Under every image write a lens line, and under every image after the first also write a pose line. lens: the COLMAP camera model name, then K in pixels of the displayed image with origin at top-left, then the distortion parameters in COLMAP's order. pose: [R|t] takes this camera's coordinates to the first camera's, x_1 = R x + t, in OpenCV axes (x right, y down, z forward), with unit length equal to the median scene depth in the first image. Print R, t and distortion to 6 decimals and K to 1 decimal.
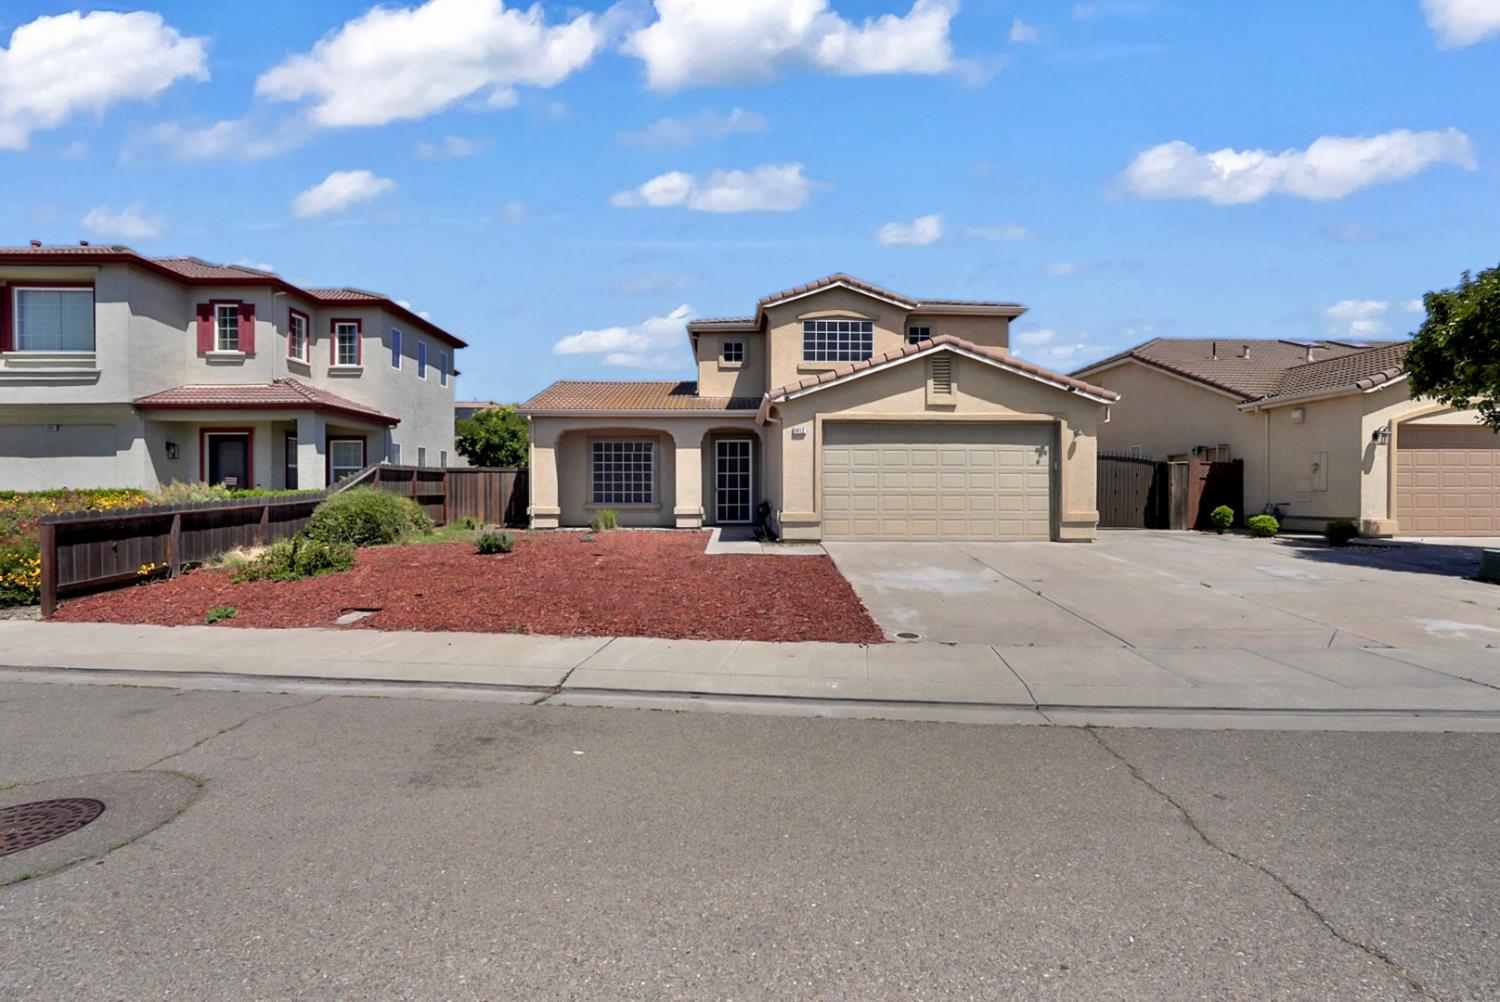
lens RADIAL K [[655.1, 0, 759.1], [0, 655.1, 499.5], [0, 0, 1]] dist [-0.004951, -0.000474]
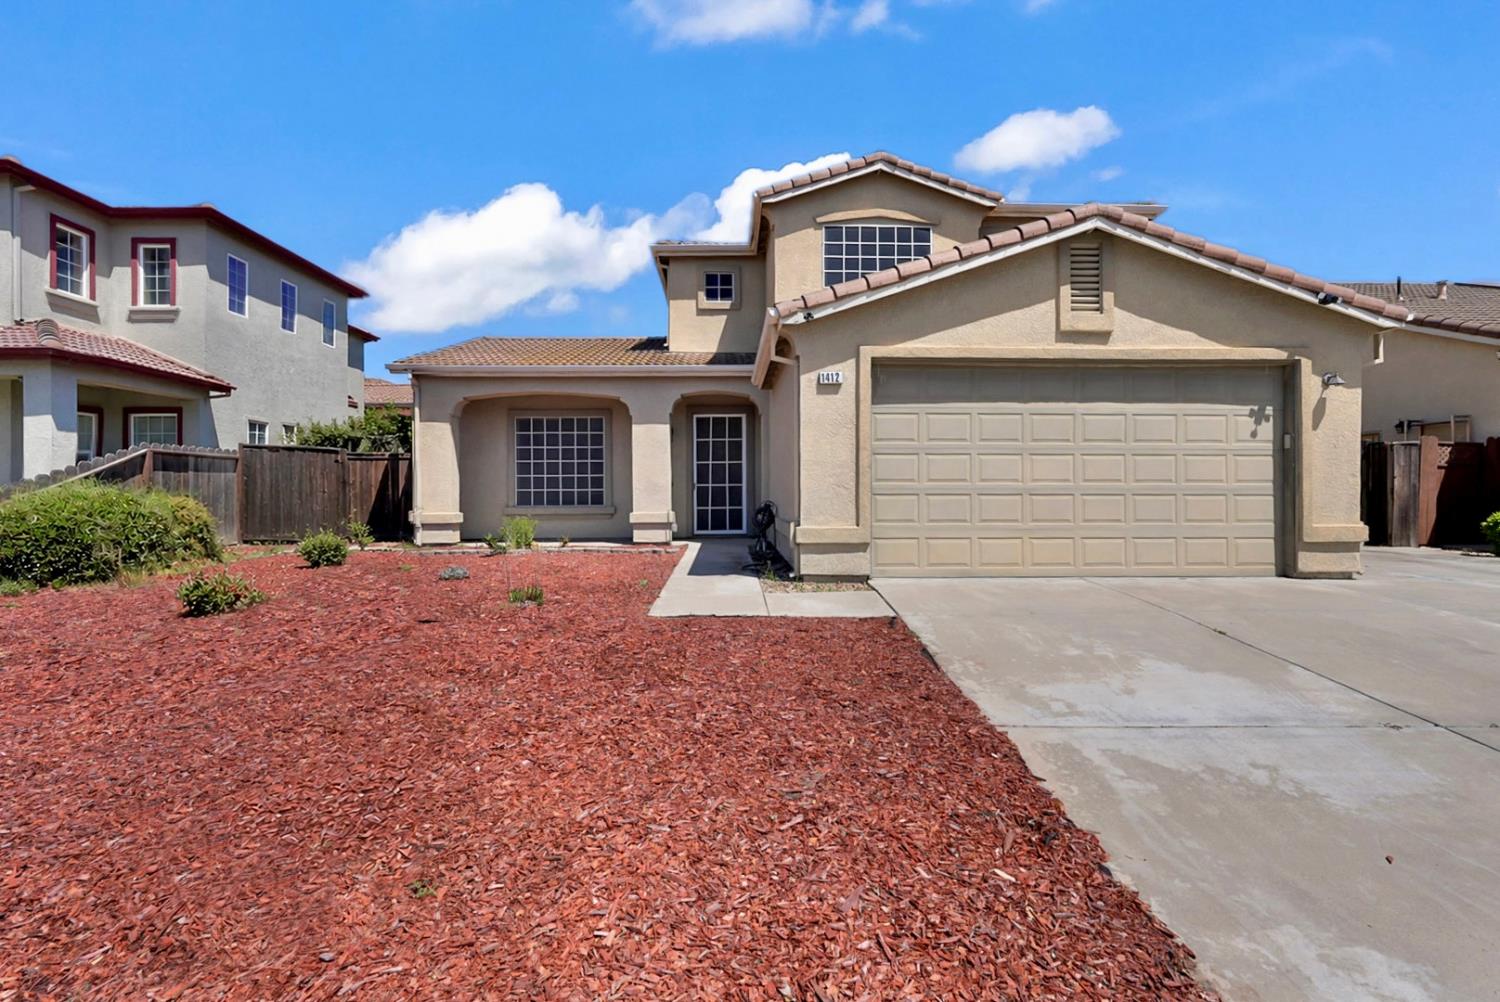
lens RADIAL K [[655.1, 0, 744.2], [0, 655.1, 502.9], [0, 0, 1]] dist [-0.004951, -0.000474]
pose [[0.999973, -0.002146, -0.007092, -0.008521], [0.002240, 0.999909, 0.013300, -0.006293], [0.007063, -0.013315, 0.999886, 0.316018]]
